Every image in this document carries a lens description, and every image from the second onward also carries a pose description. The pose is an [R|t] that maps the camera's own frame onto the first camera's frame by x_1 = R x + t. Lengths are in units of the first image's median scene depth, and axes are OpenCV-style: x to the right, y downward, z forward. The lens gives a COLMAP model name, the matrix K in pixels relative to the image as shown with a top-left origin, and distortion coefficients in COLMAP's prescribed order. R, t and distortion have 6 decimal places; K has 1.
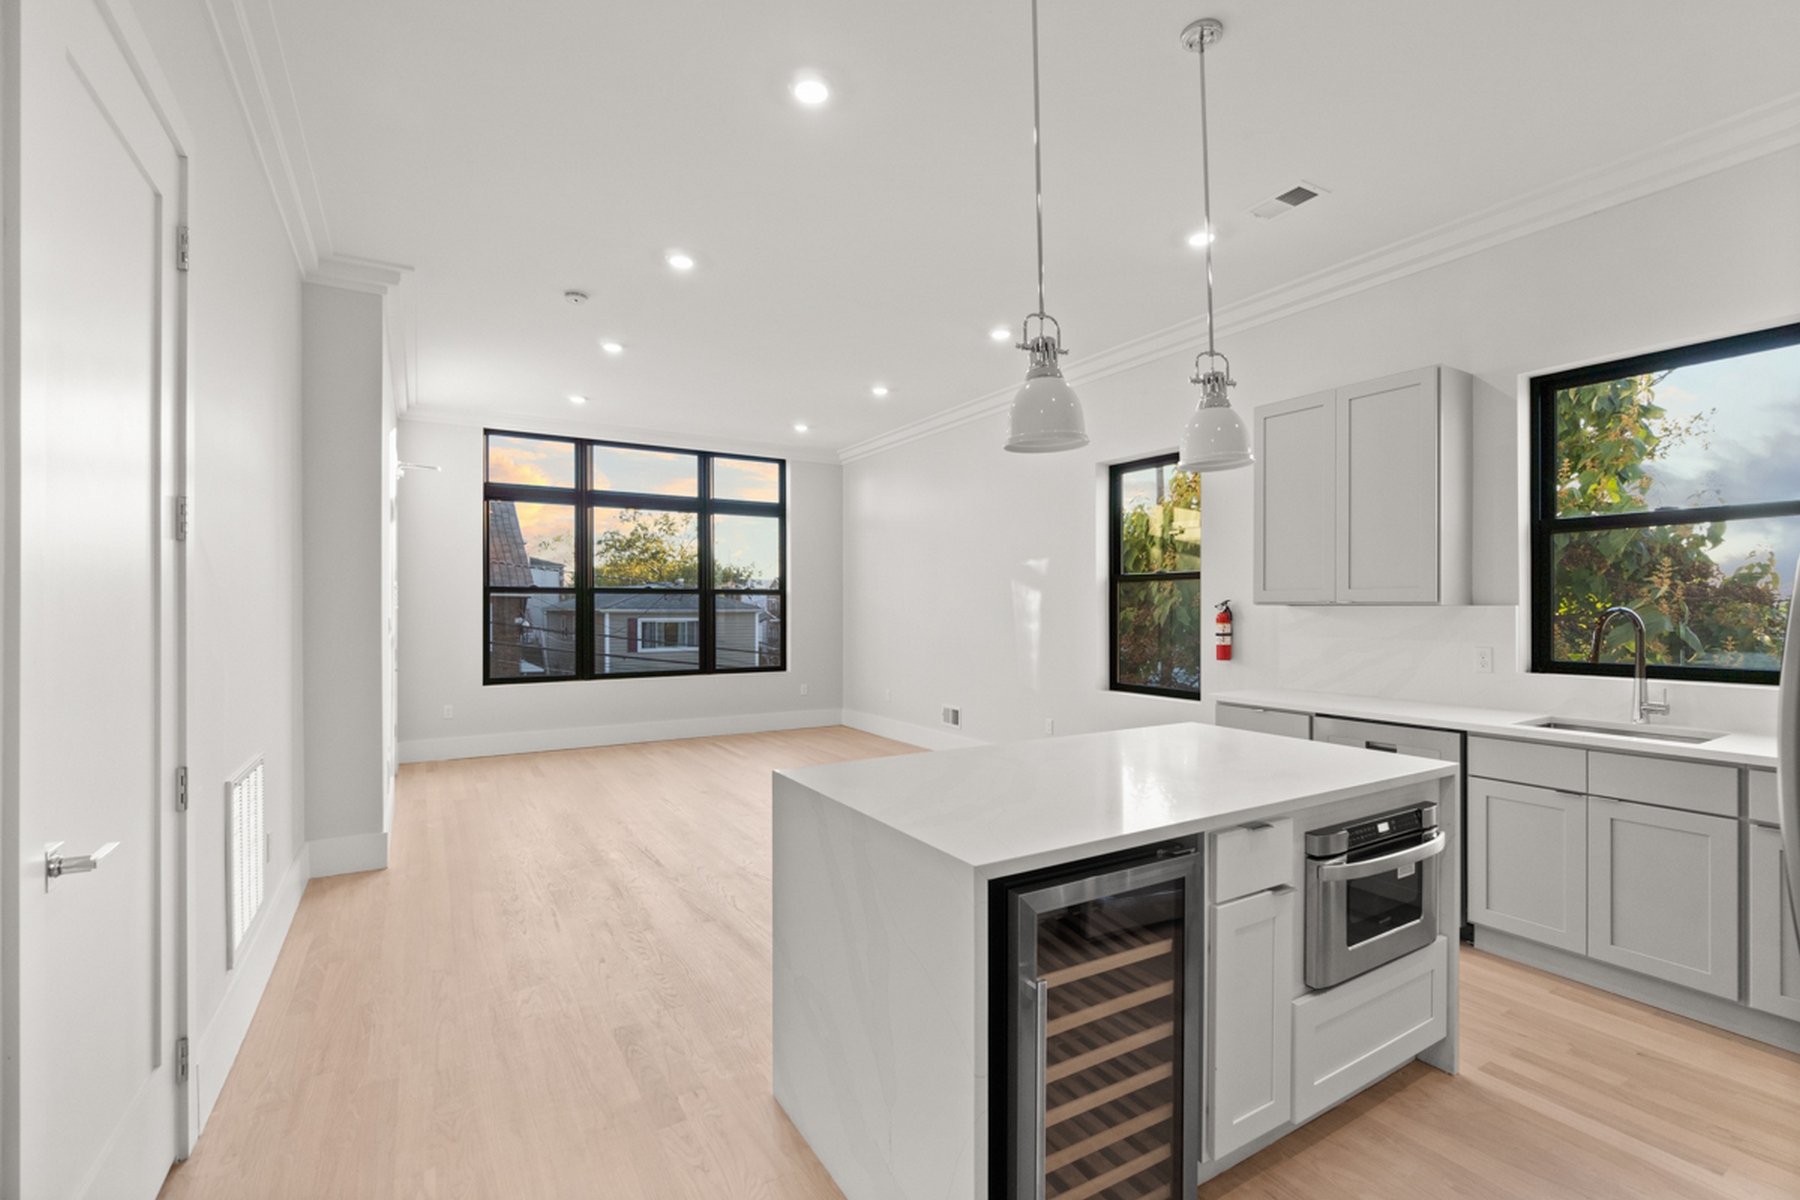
lens RADIAL K [[770.3, 0, 872.0], [0, 770.3, 605.4], [0, 0, 1]] dist [-0.002241, 0.001381]
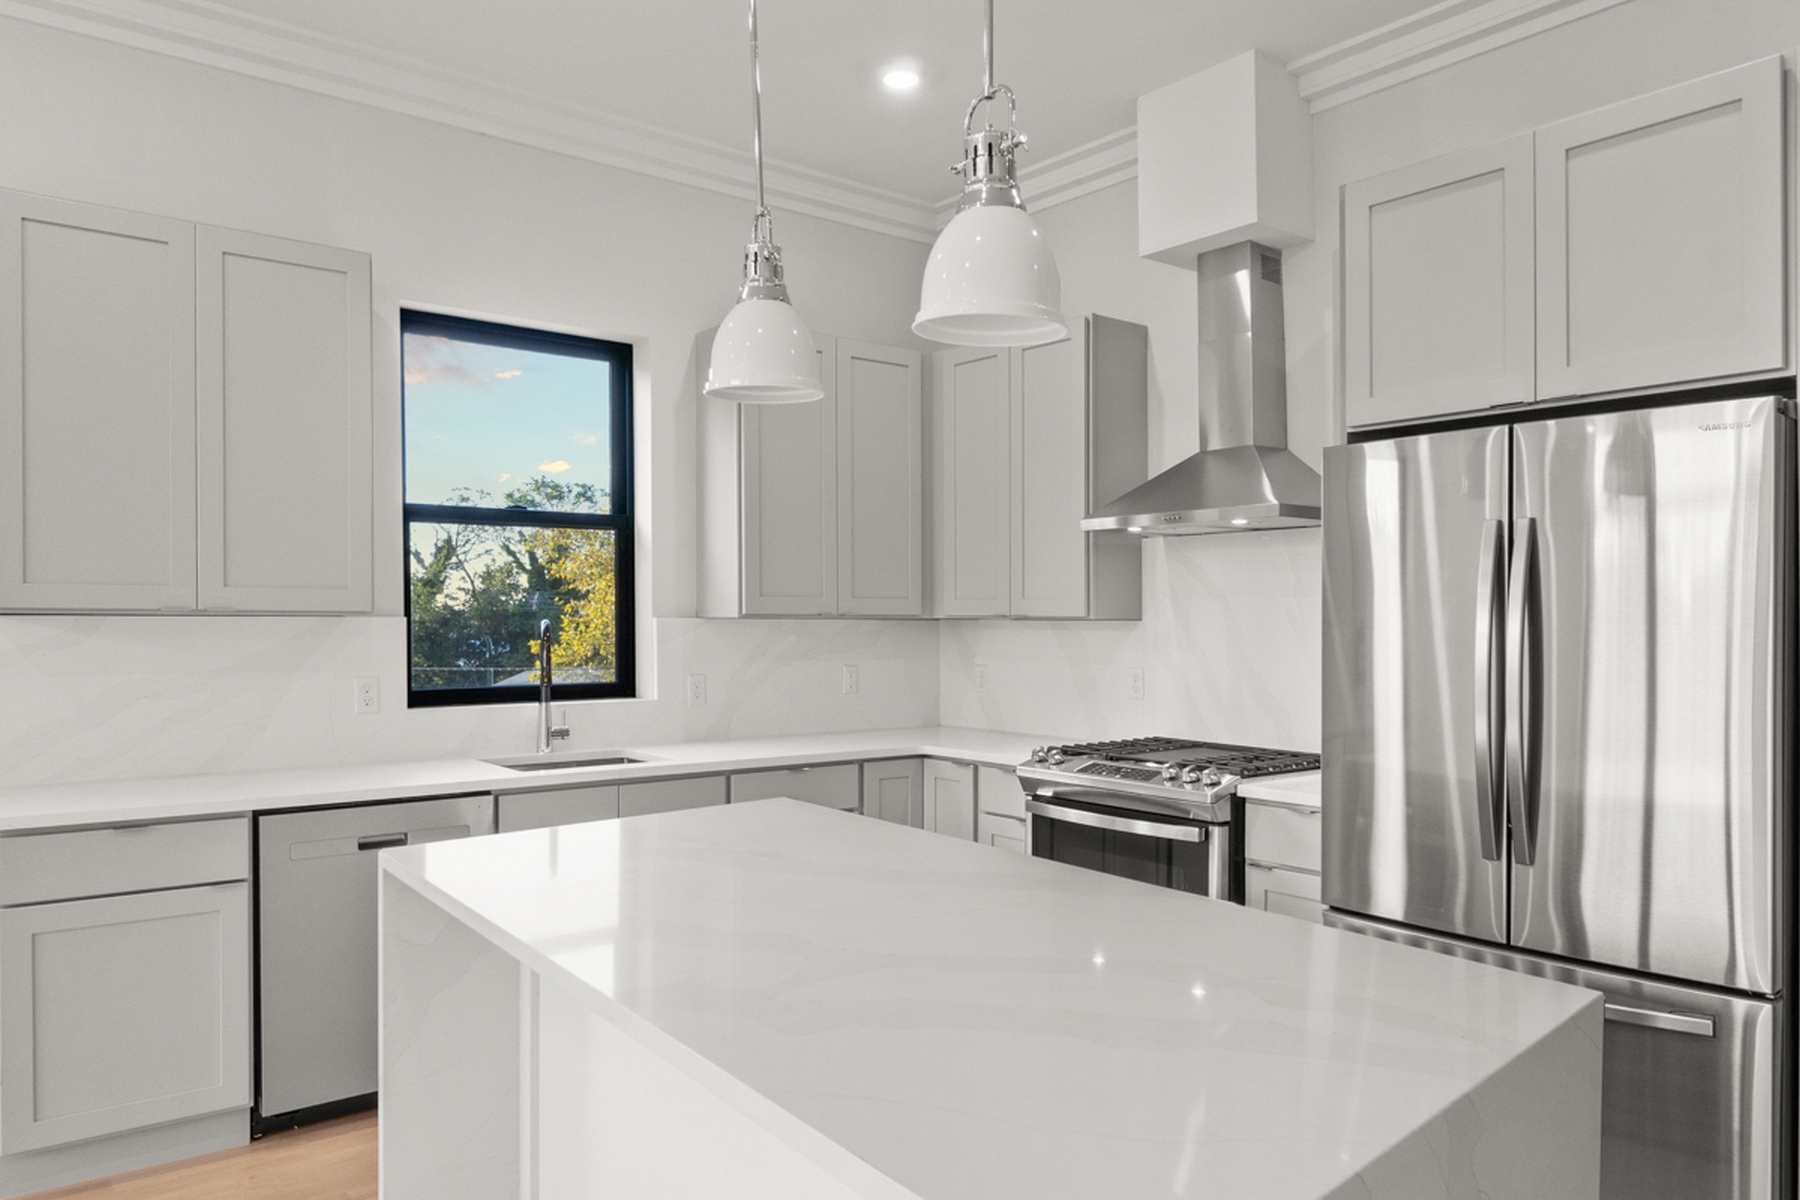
lens RADIAL K [[1157.6, 0, 894.9], [0, 1157.6, 598.4], [0, 0, 1]] dist [-0.010680, -0.001434]
pose [[-0.146108, 0.017715, 0.989110, -0.301539], [-0.003074, 0.999827, -0.018361, -0.000998], [-0.989264, -0.005723, -0.146028, 0.631774]]
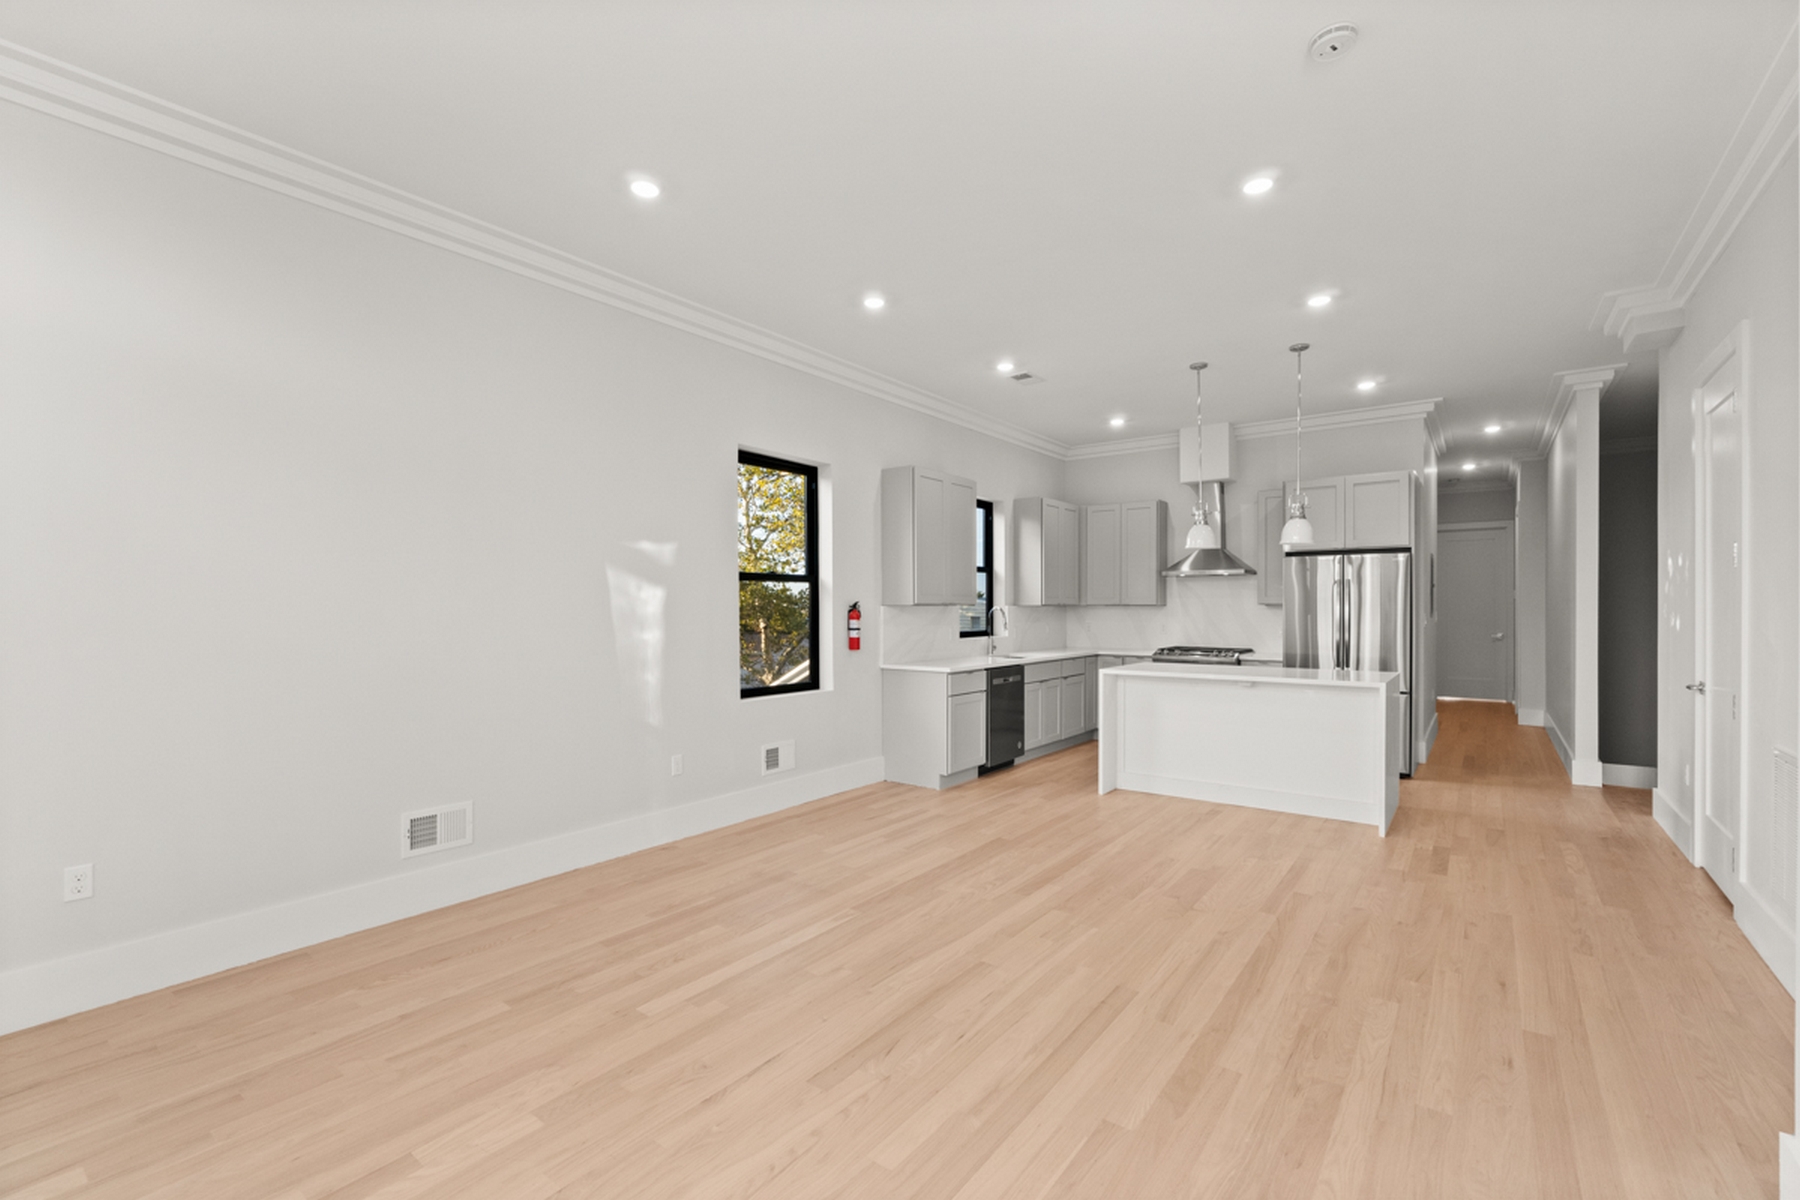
lens RADIAL K [[770.3, 0, 894.3], [0, 770.3, 609.4], [0, 0, 1]] dist [-0.002241, 0.001381]
pose [[-0.384495, -0.006982, 0.923101, -0.448886], [-0.001098, 0.999974, 0.007106, -0.002380], [-0.923126, 0.001718, -0.384493, 0.904365]]
